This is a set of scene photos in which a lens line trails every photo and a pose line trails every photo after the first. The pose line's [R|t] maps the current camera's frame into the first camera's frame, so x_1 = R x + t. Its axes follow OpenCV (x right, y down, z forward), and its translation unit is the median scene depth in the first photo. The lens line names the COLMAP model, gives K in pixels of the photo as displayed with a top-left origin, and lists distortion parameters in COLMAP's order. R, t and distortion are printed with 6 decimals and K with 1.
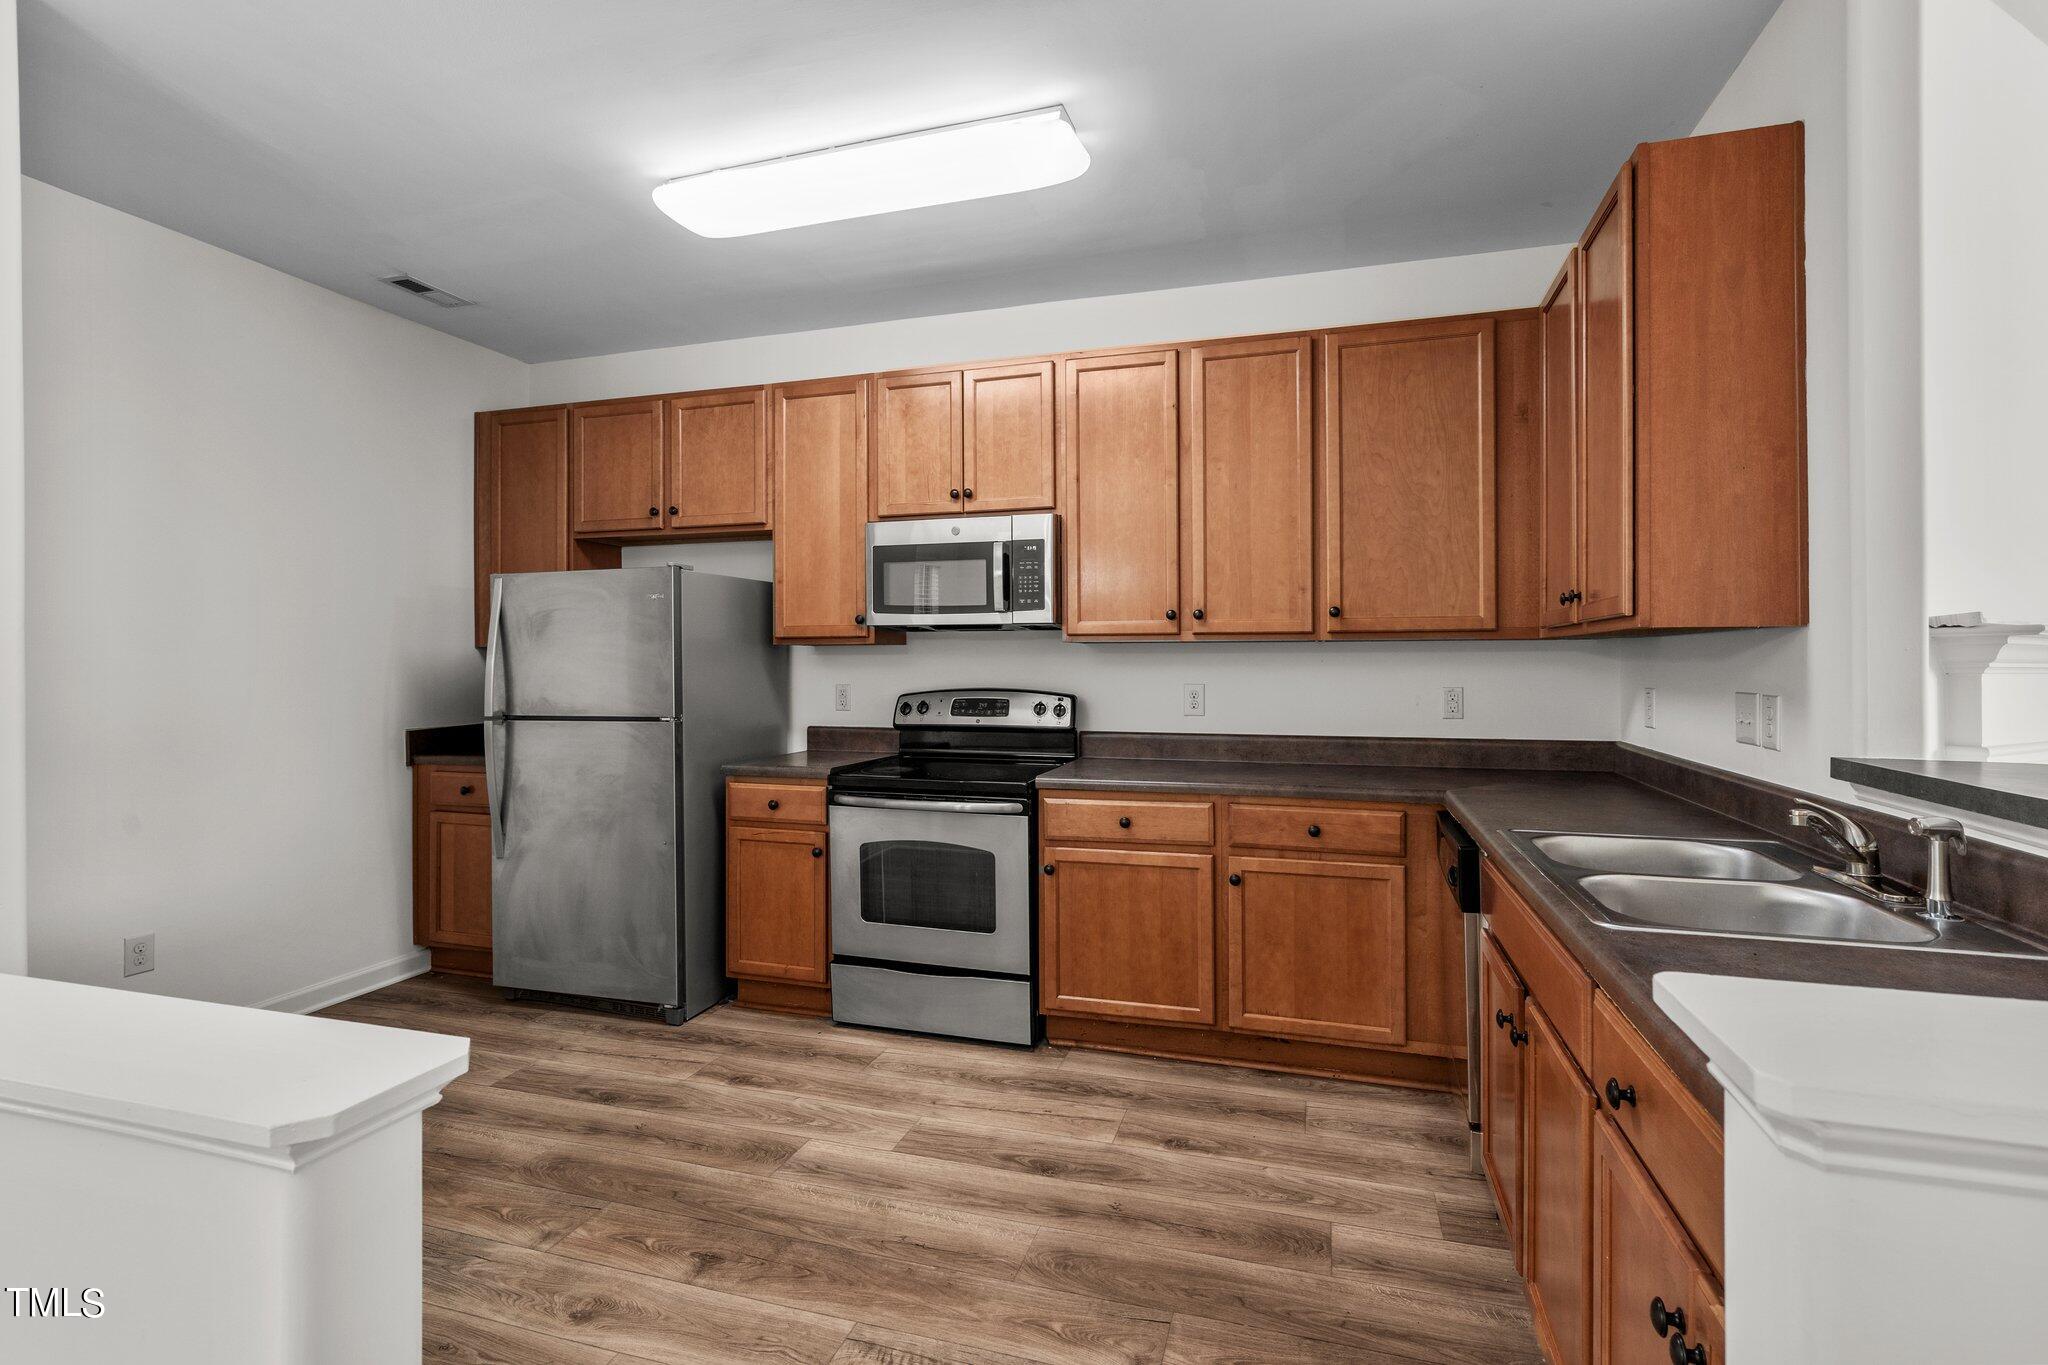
lens RADIAL K [[934.1, 0, 1034.4], [0, 934.1, 666.3], [0, 0, 1]] dist [-0.005013, -0.000074]
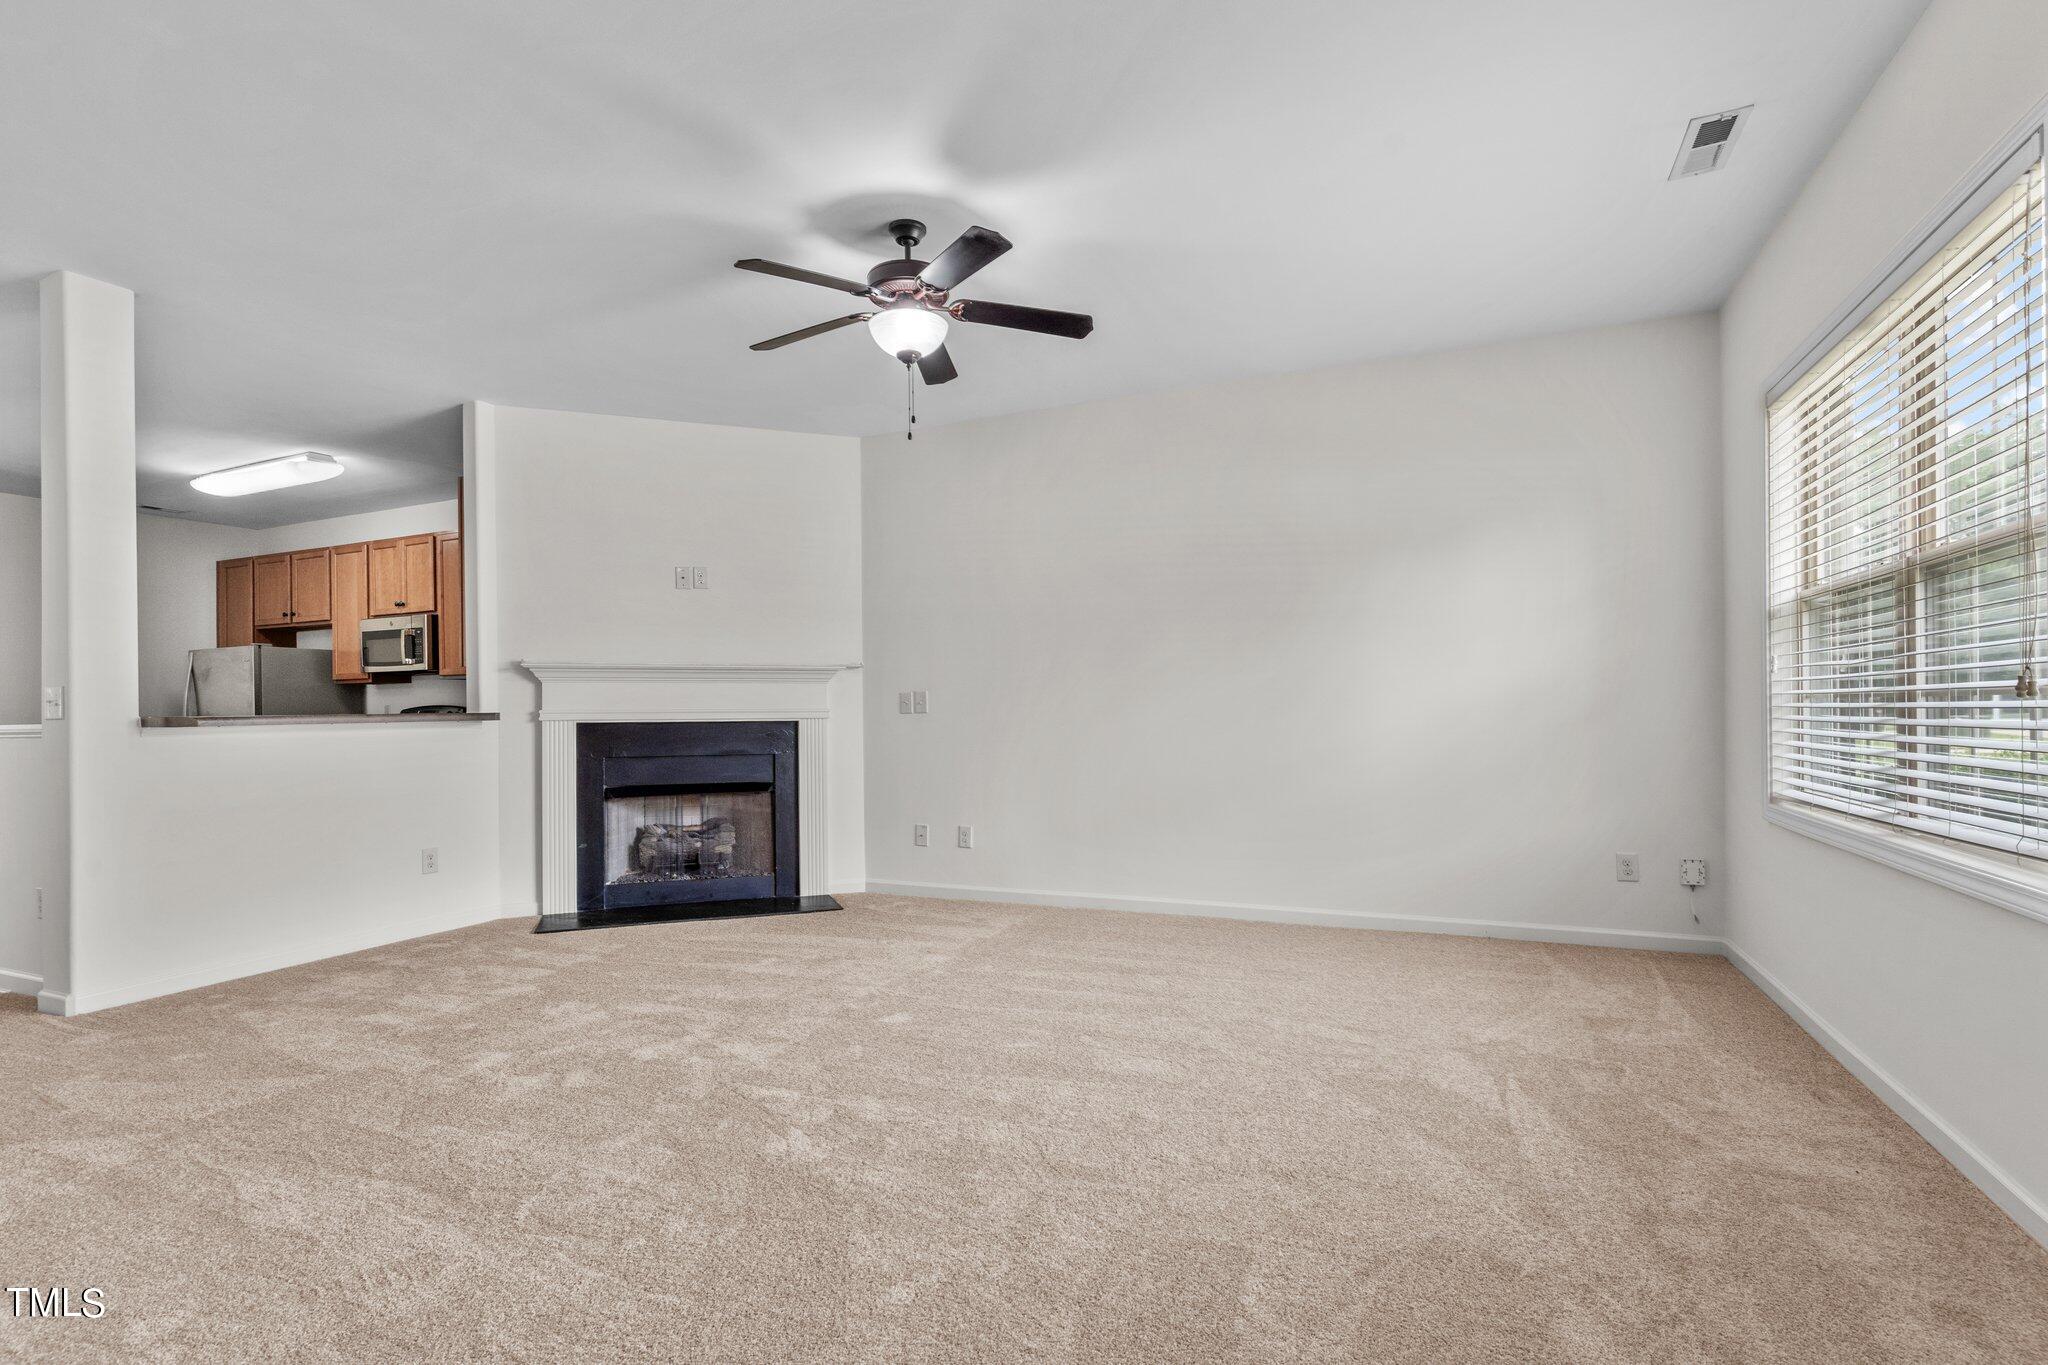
lens RADIAL K [[968.6, 0, 1017.1], [0, 968.6, 706.8], [0, 0, 1]] dist [-0.001665, 0.001569]
pose [[0.991459, -0.015184, -0.129535, 1.498261], [0.013552, 0.999817, -0.013472, 0.076323], [0.129716, 0.011602, 0.991483, -0.851247]]
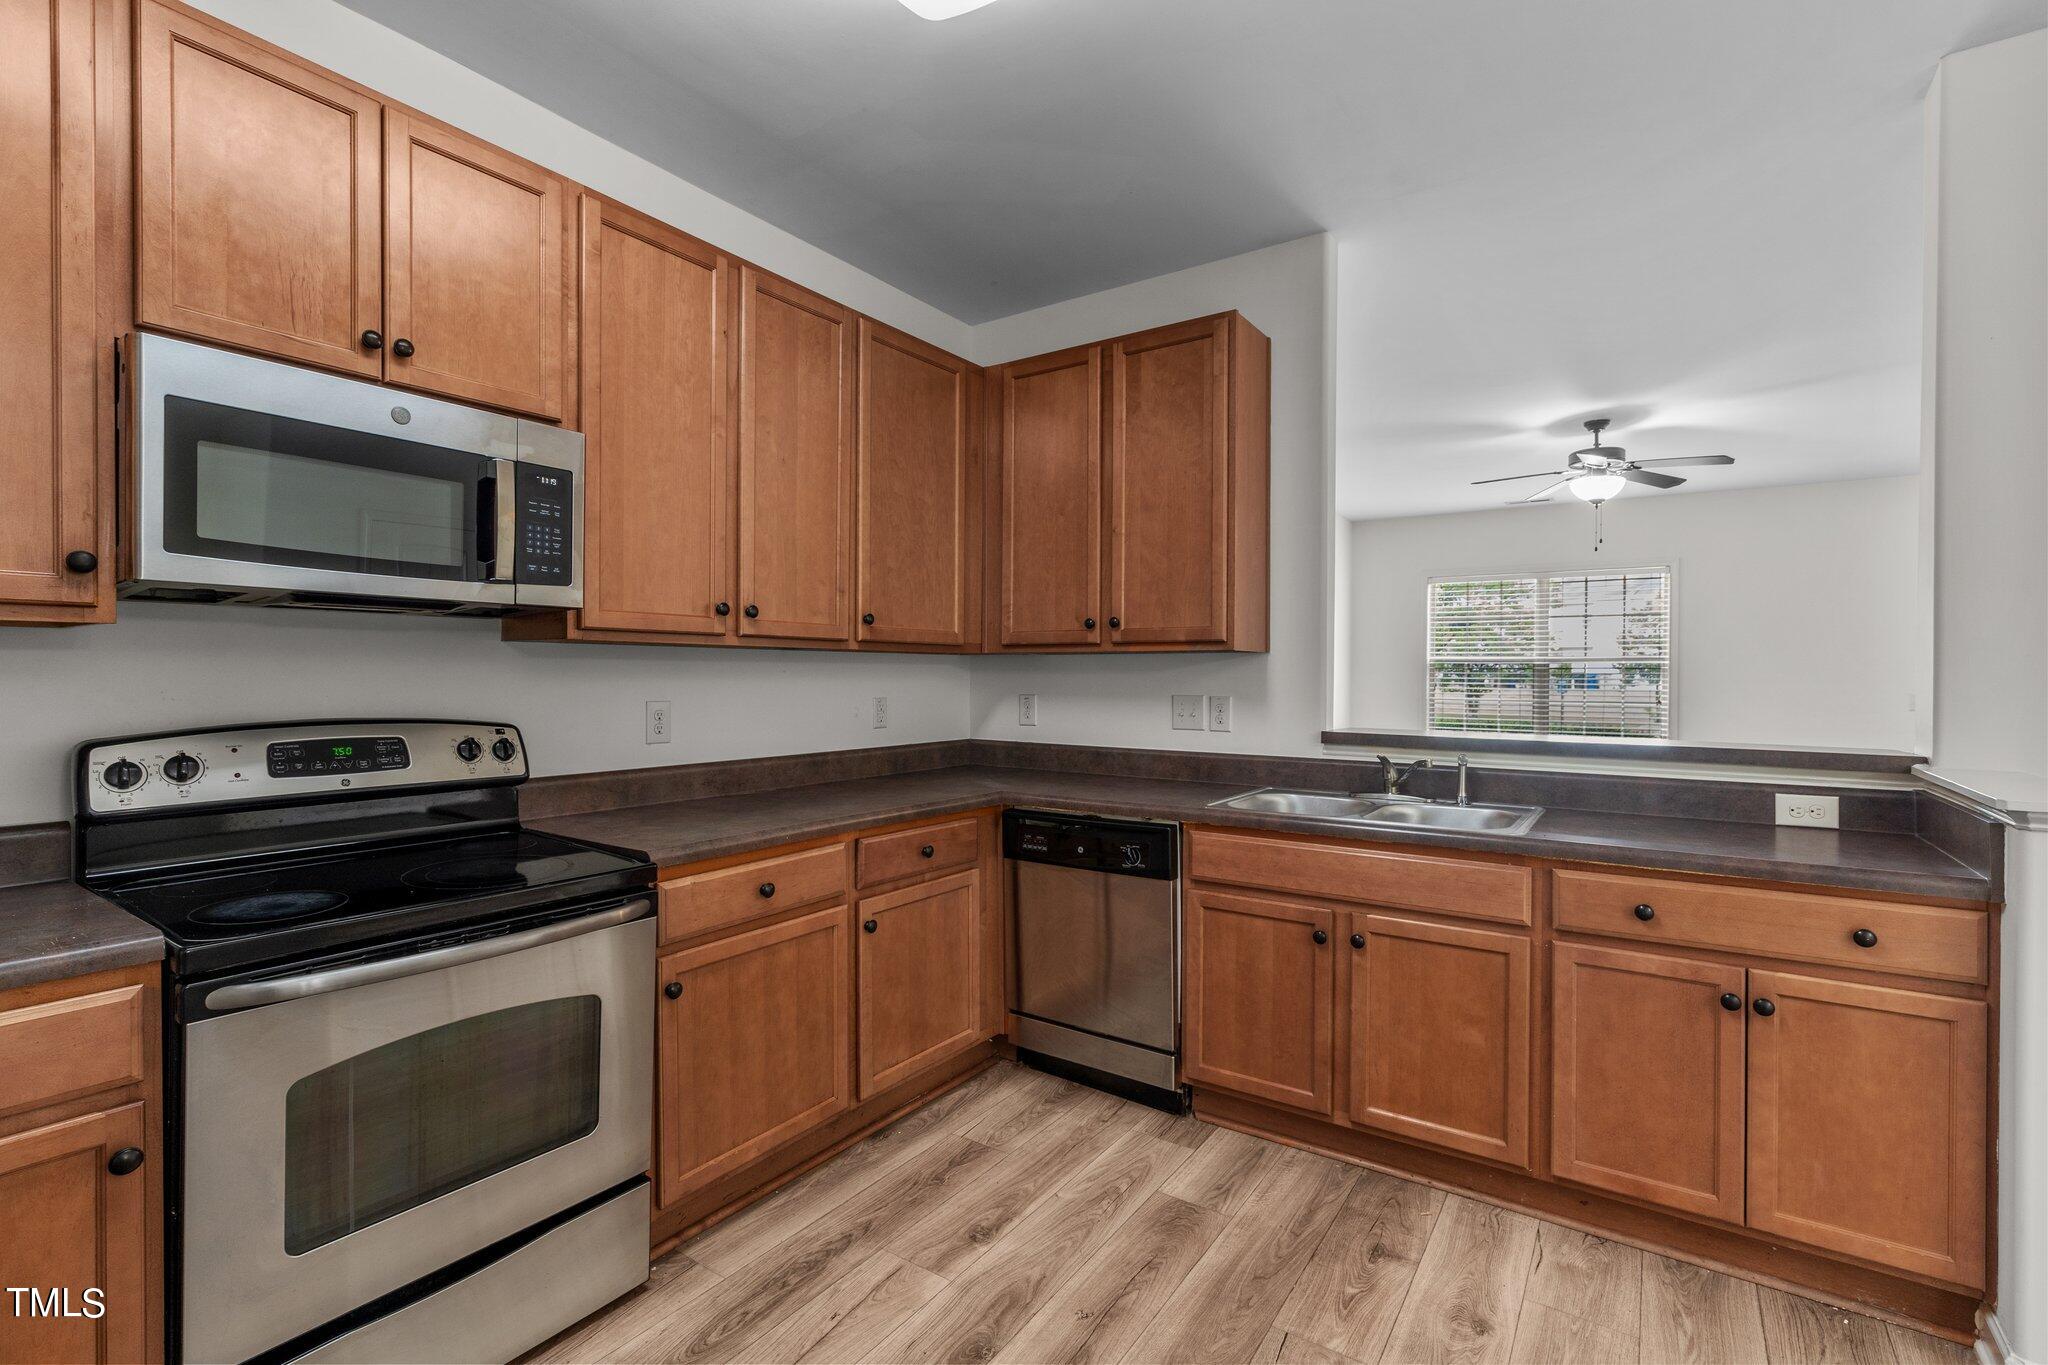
lens RADIAL K [[926.8, 0, 1029.0], [0, 926.8, 683.8], [0, 0, 1]] dist [-0.002621, 0.001564]
pose [[0.300573, -0.006309, 0.953738, -0.476472], [-0.000476, 0.999977, 0.006765, -0.000120], [-0.953759, -0.002488, 0.300564, 0.521411]]
